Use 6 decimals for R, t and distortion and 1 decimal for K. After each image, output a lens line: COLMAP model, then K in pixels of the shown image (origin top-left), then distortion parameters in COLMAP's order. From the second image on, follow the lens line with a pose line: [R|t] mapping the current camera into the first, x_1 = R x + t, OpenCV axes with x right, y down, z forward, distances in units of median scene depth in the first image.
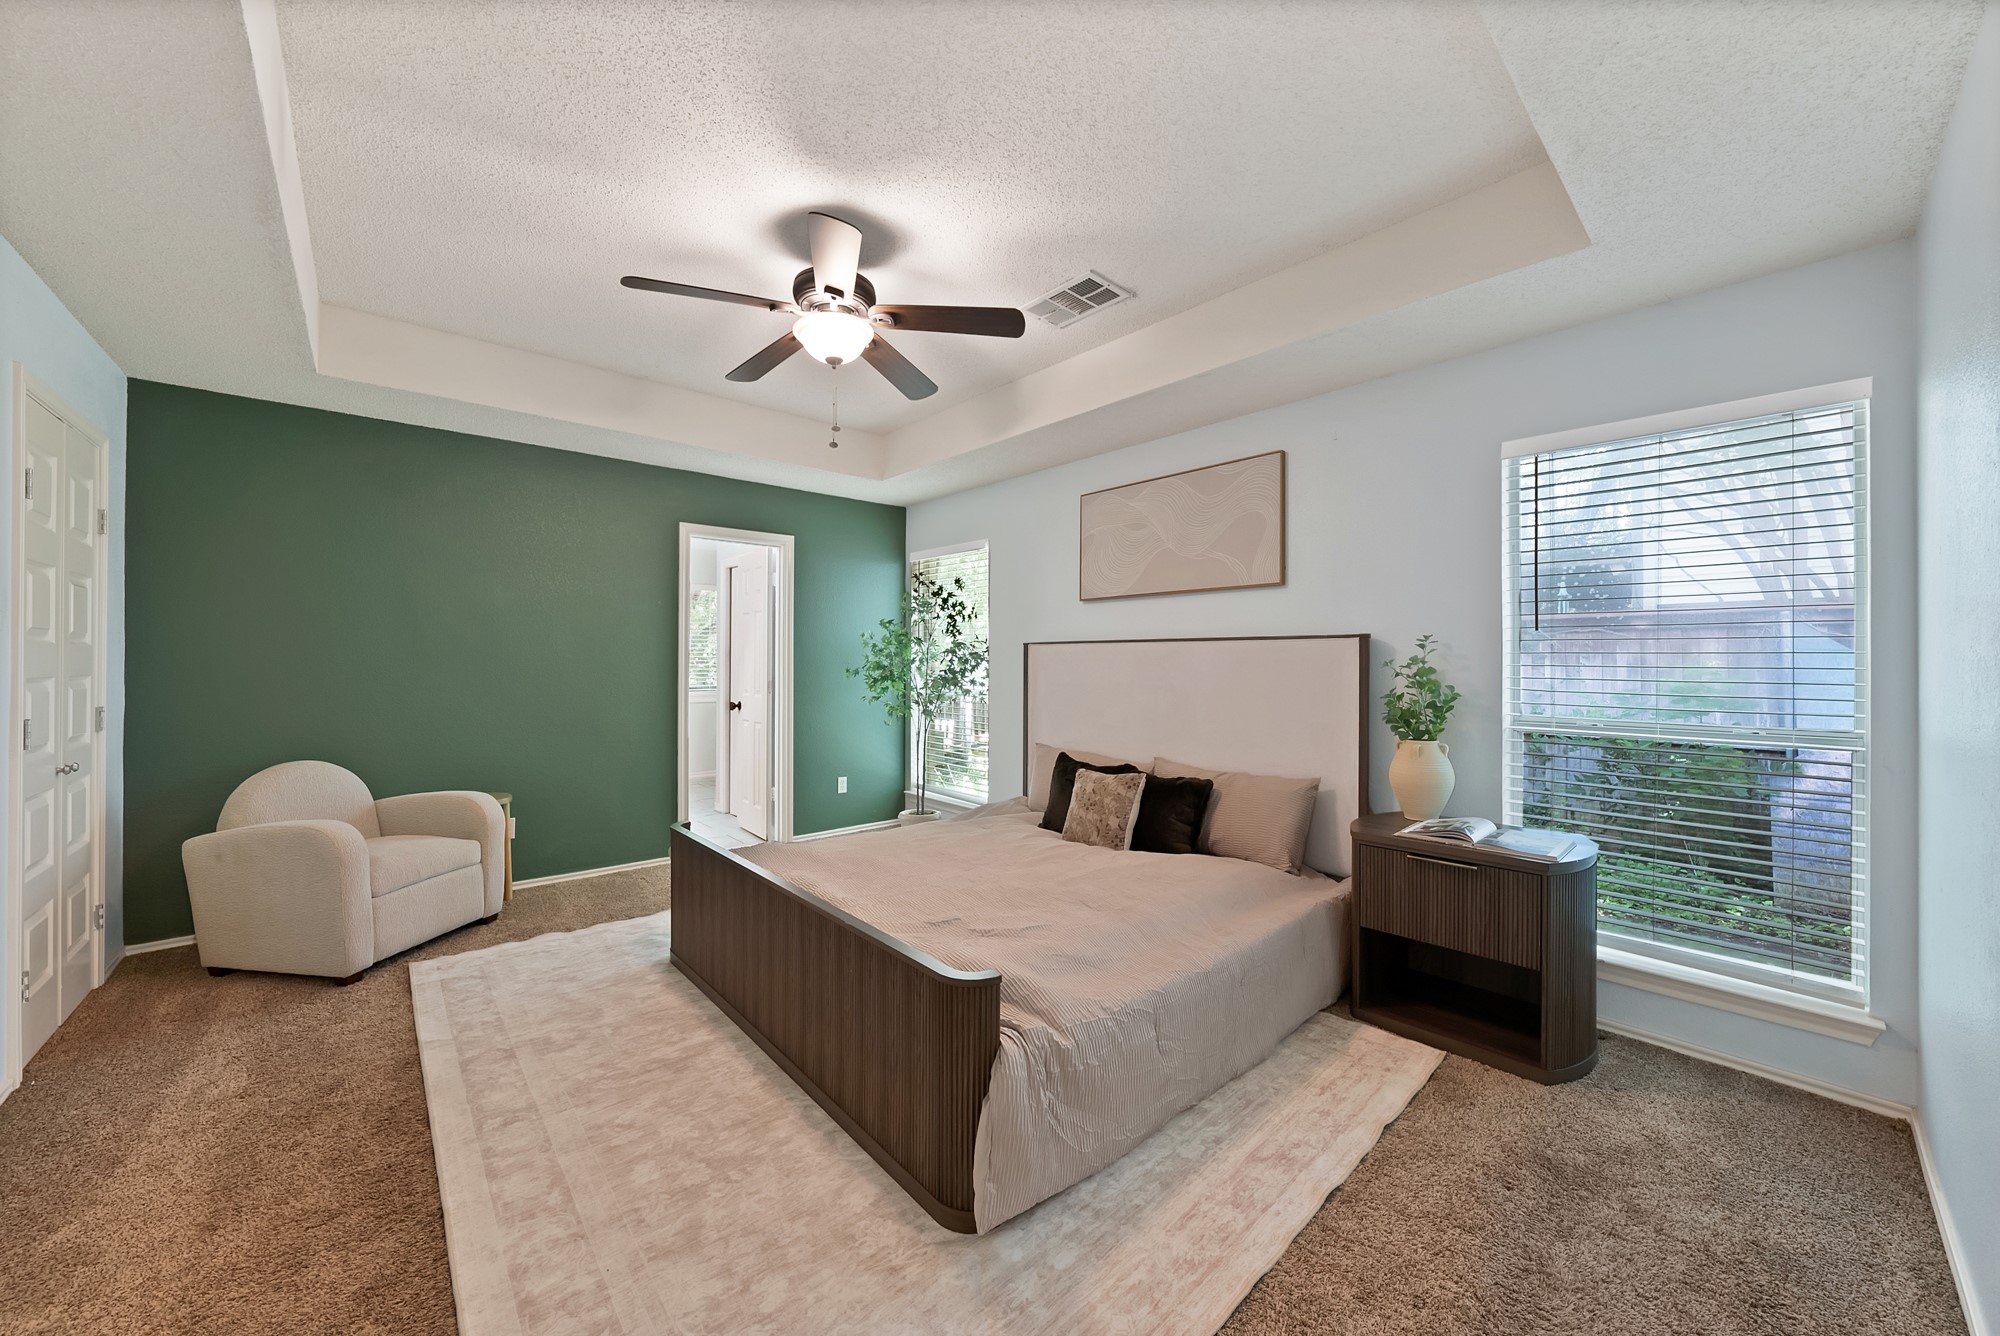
lens RADIAL K [[715.6, 0, 969.1], [0, 715.6, 647.7], [0, 0, 1]] dist [-0.015512, -0.000056]
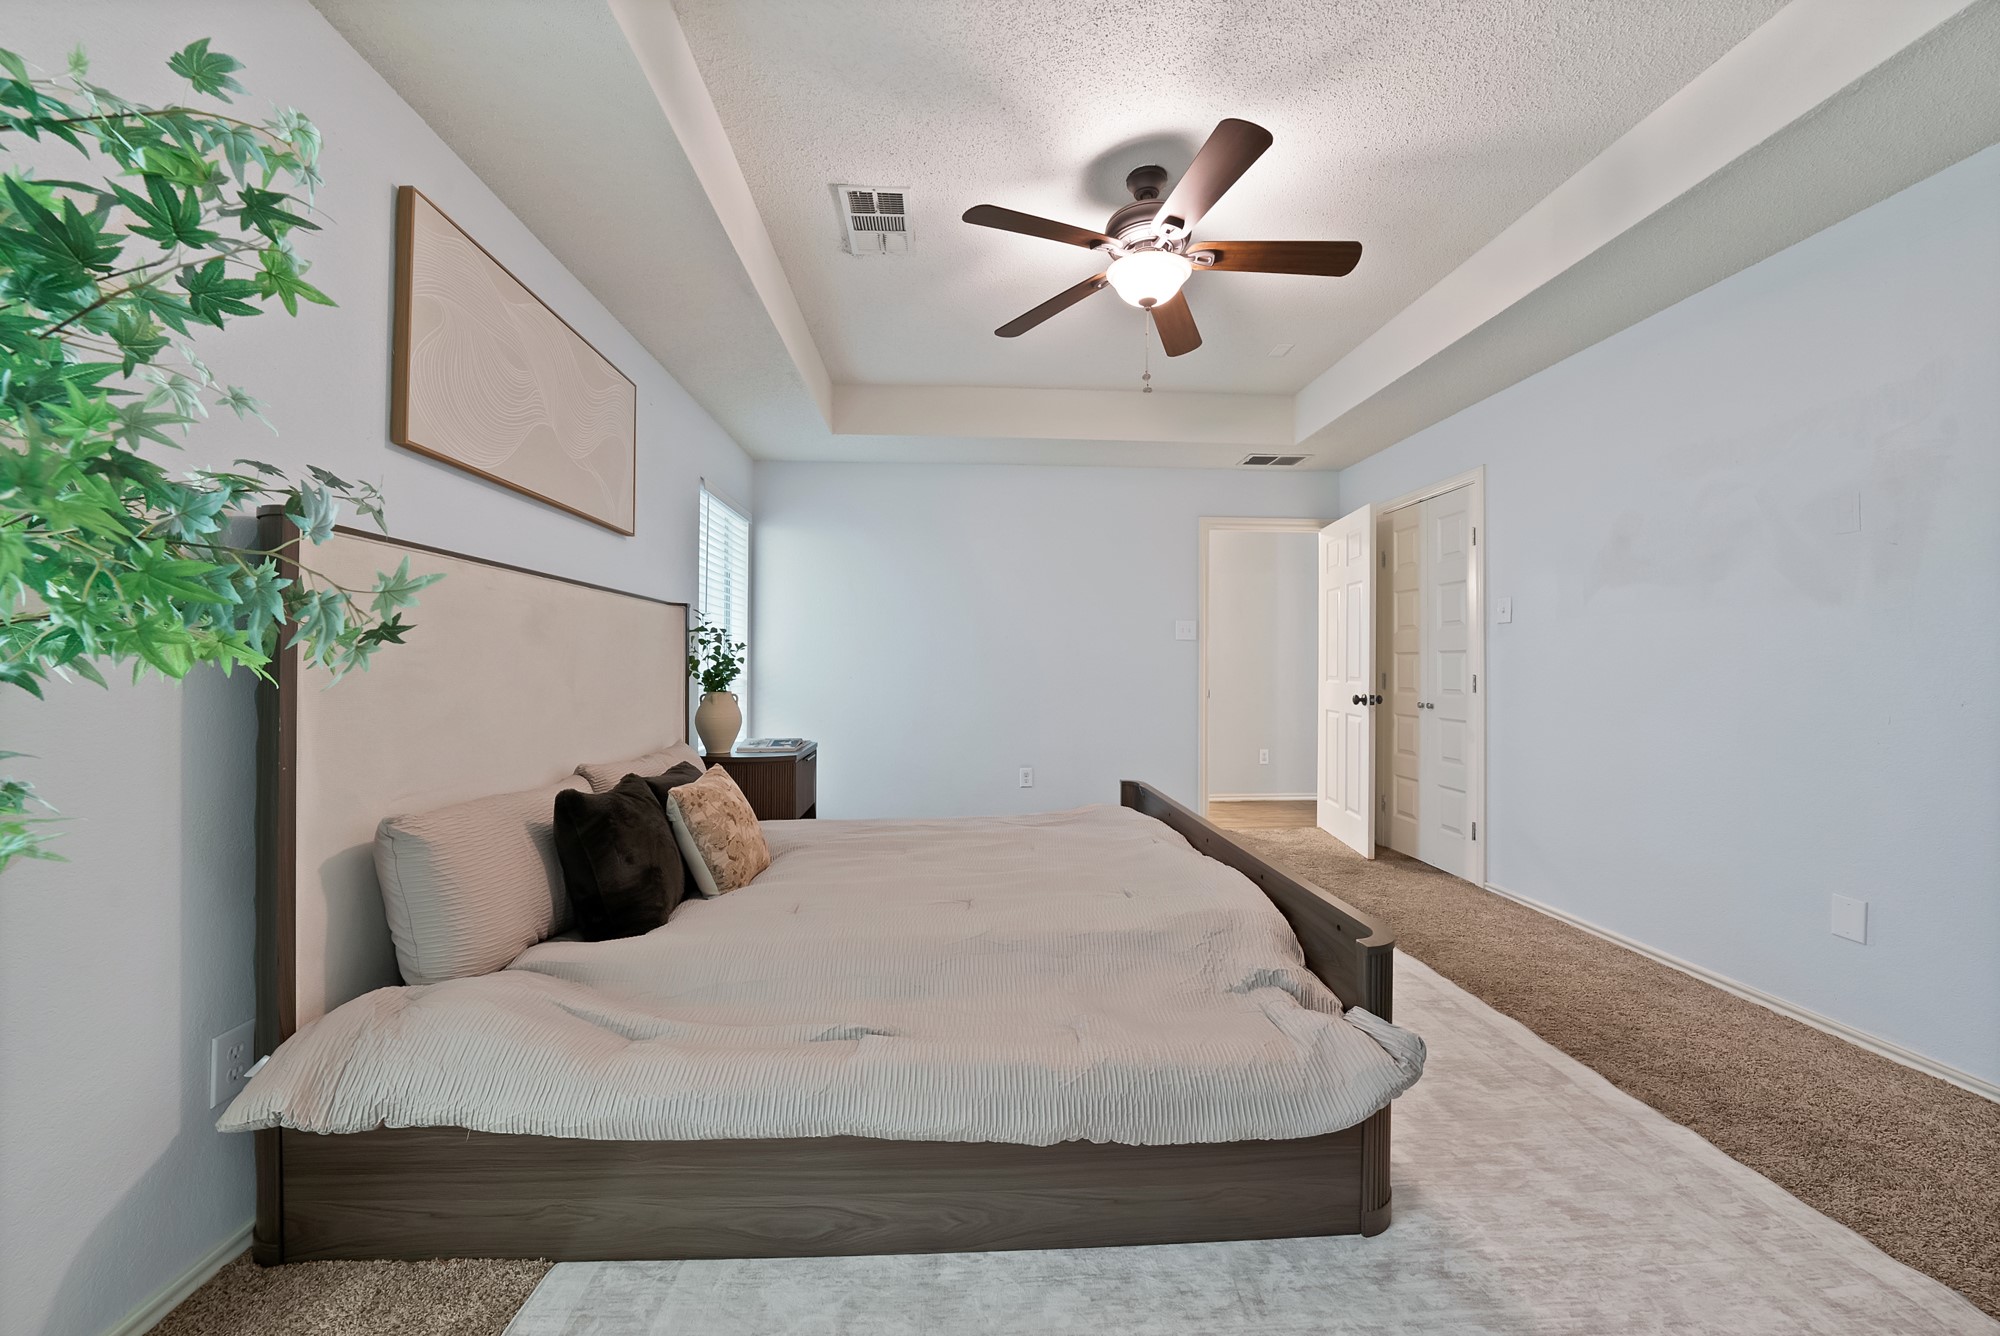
lens RADIAL K [[735.2, 0, 983.4], [0, 735.2, 648.9], [0, 0, 1]] dist [-0.012065, 0.000556]
pose [[-0.781536, 0.002674, 0.623854, -0.563514], [-0.026116, 0.998974, -0.036999, 0.089428], [-0.623313, -0.045209, -0.780665, 1.721406]]
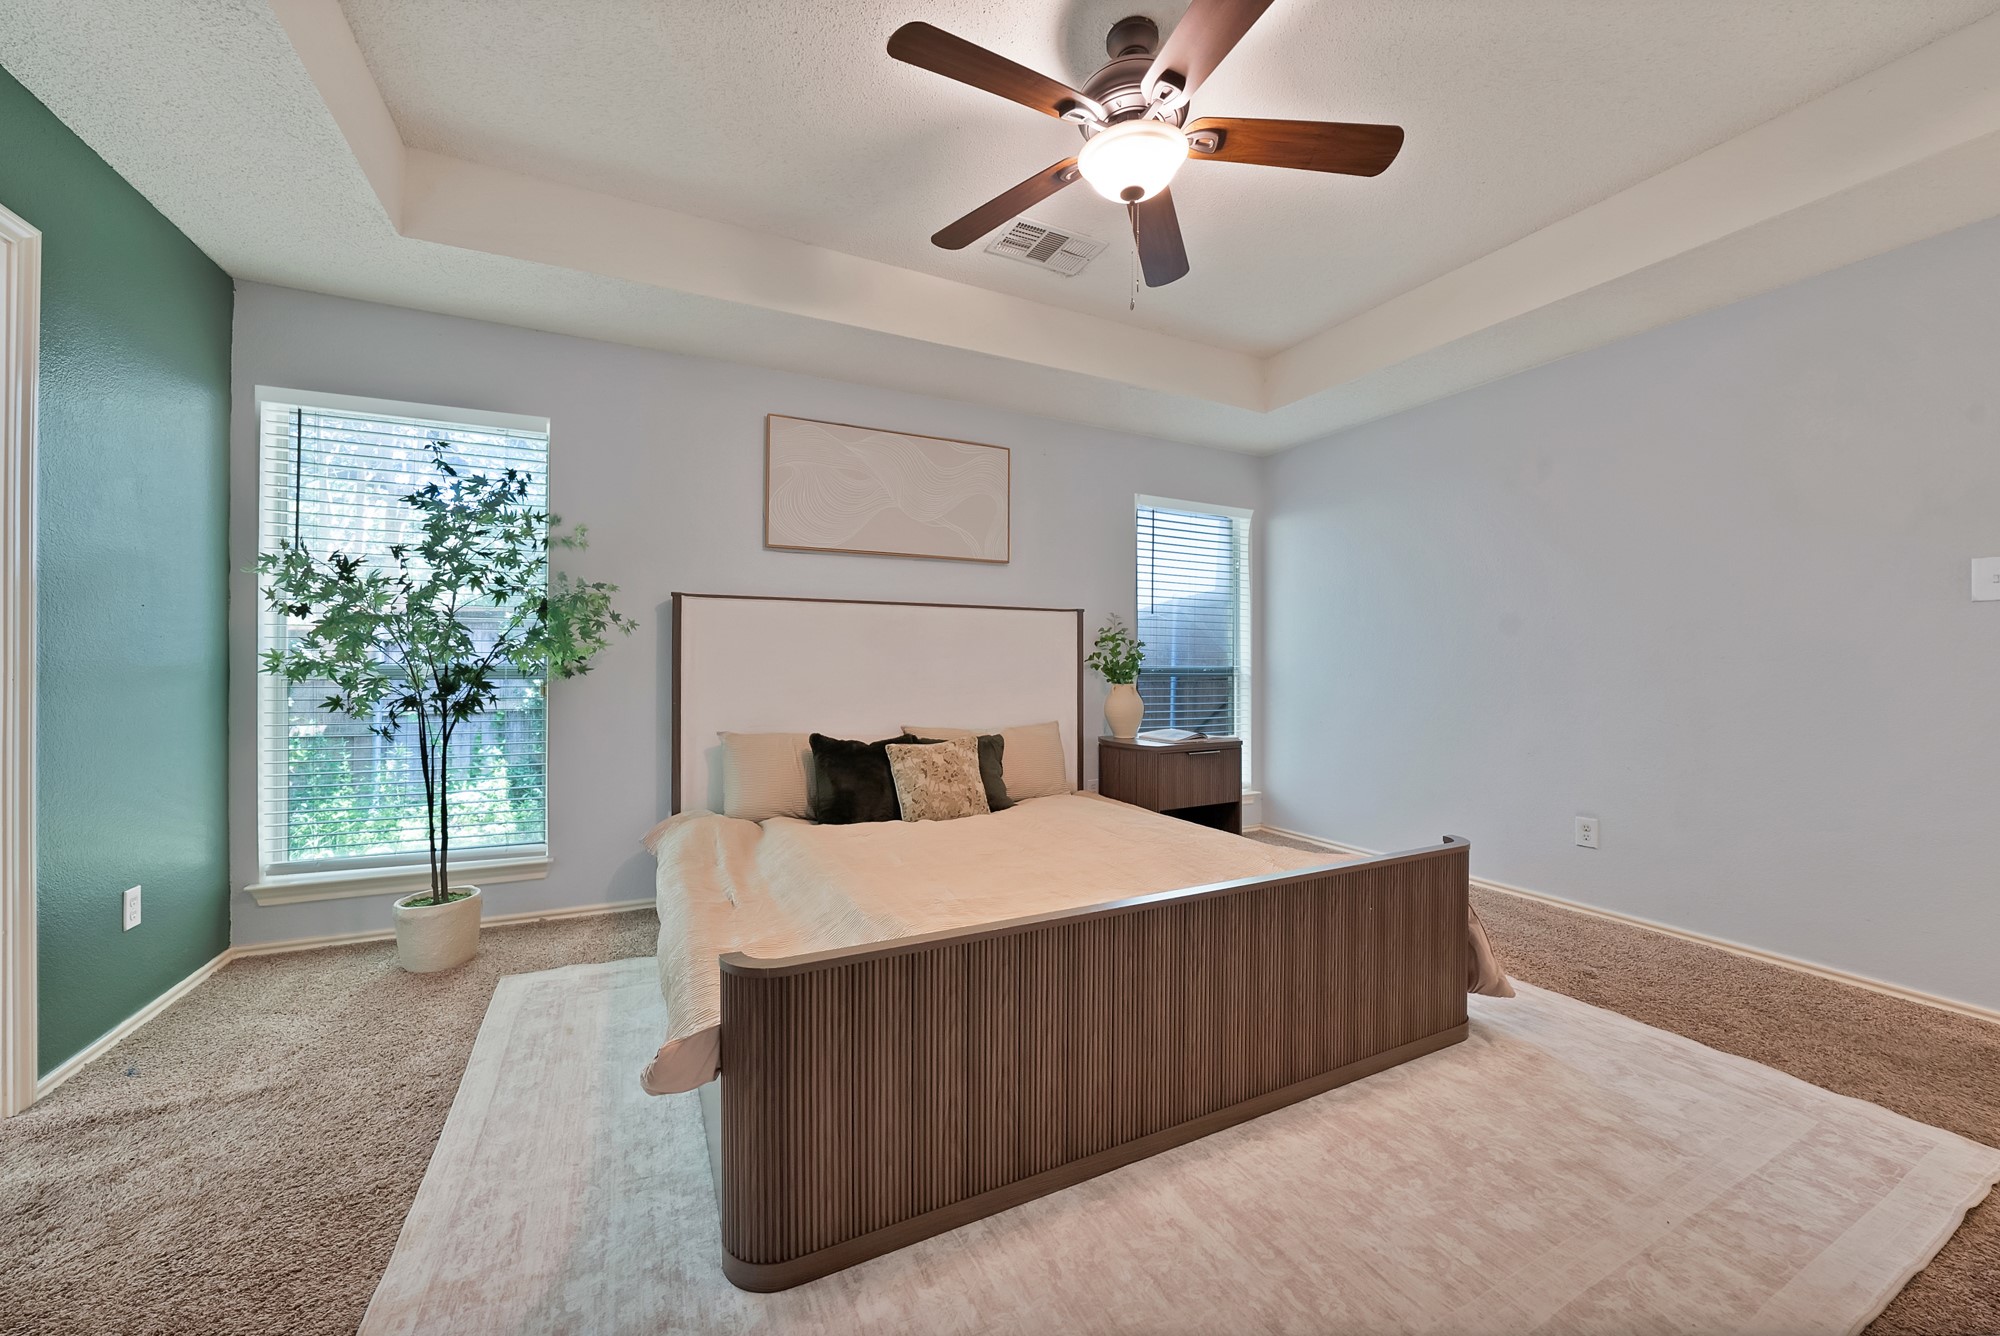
lens RADIAL K [[716.8, 0, 998.3], [0, 716.8, 663.0], [0, 0, 1]] dist [-0.024876, 0.005092]
pose [[0.260572, -0.011616, 0.965385, -0.850102], [-0.024248, 0.999533, 0.018572, 0.065709], [-0.965150, -0.028248, 0.260169, 0.848163]]
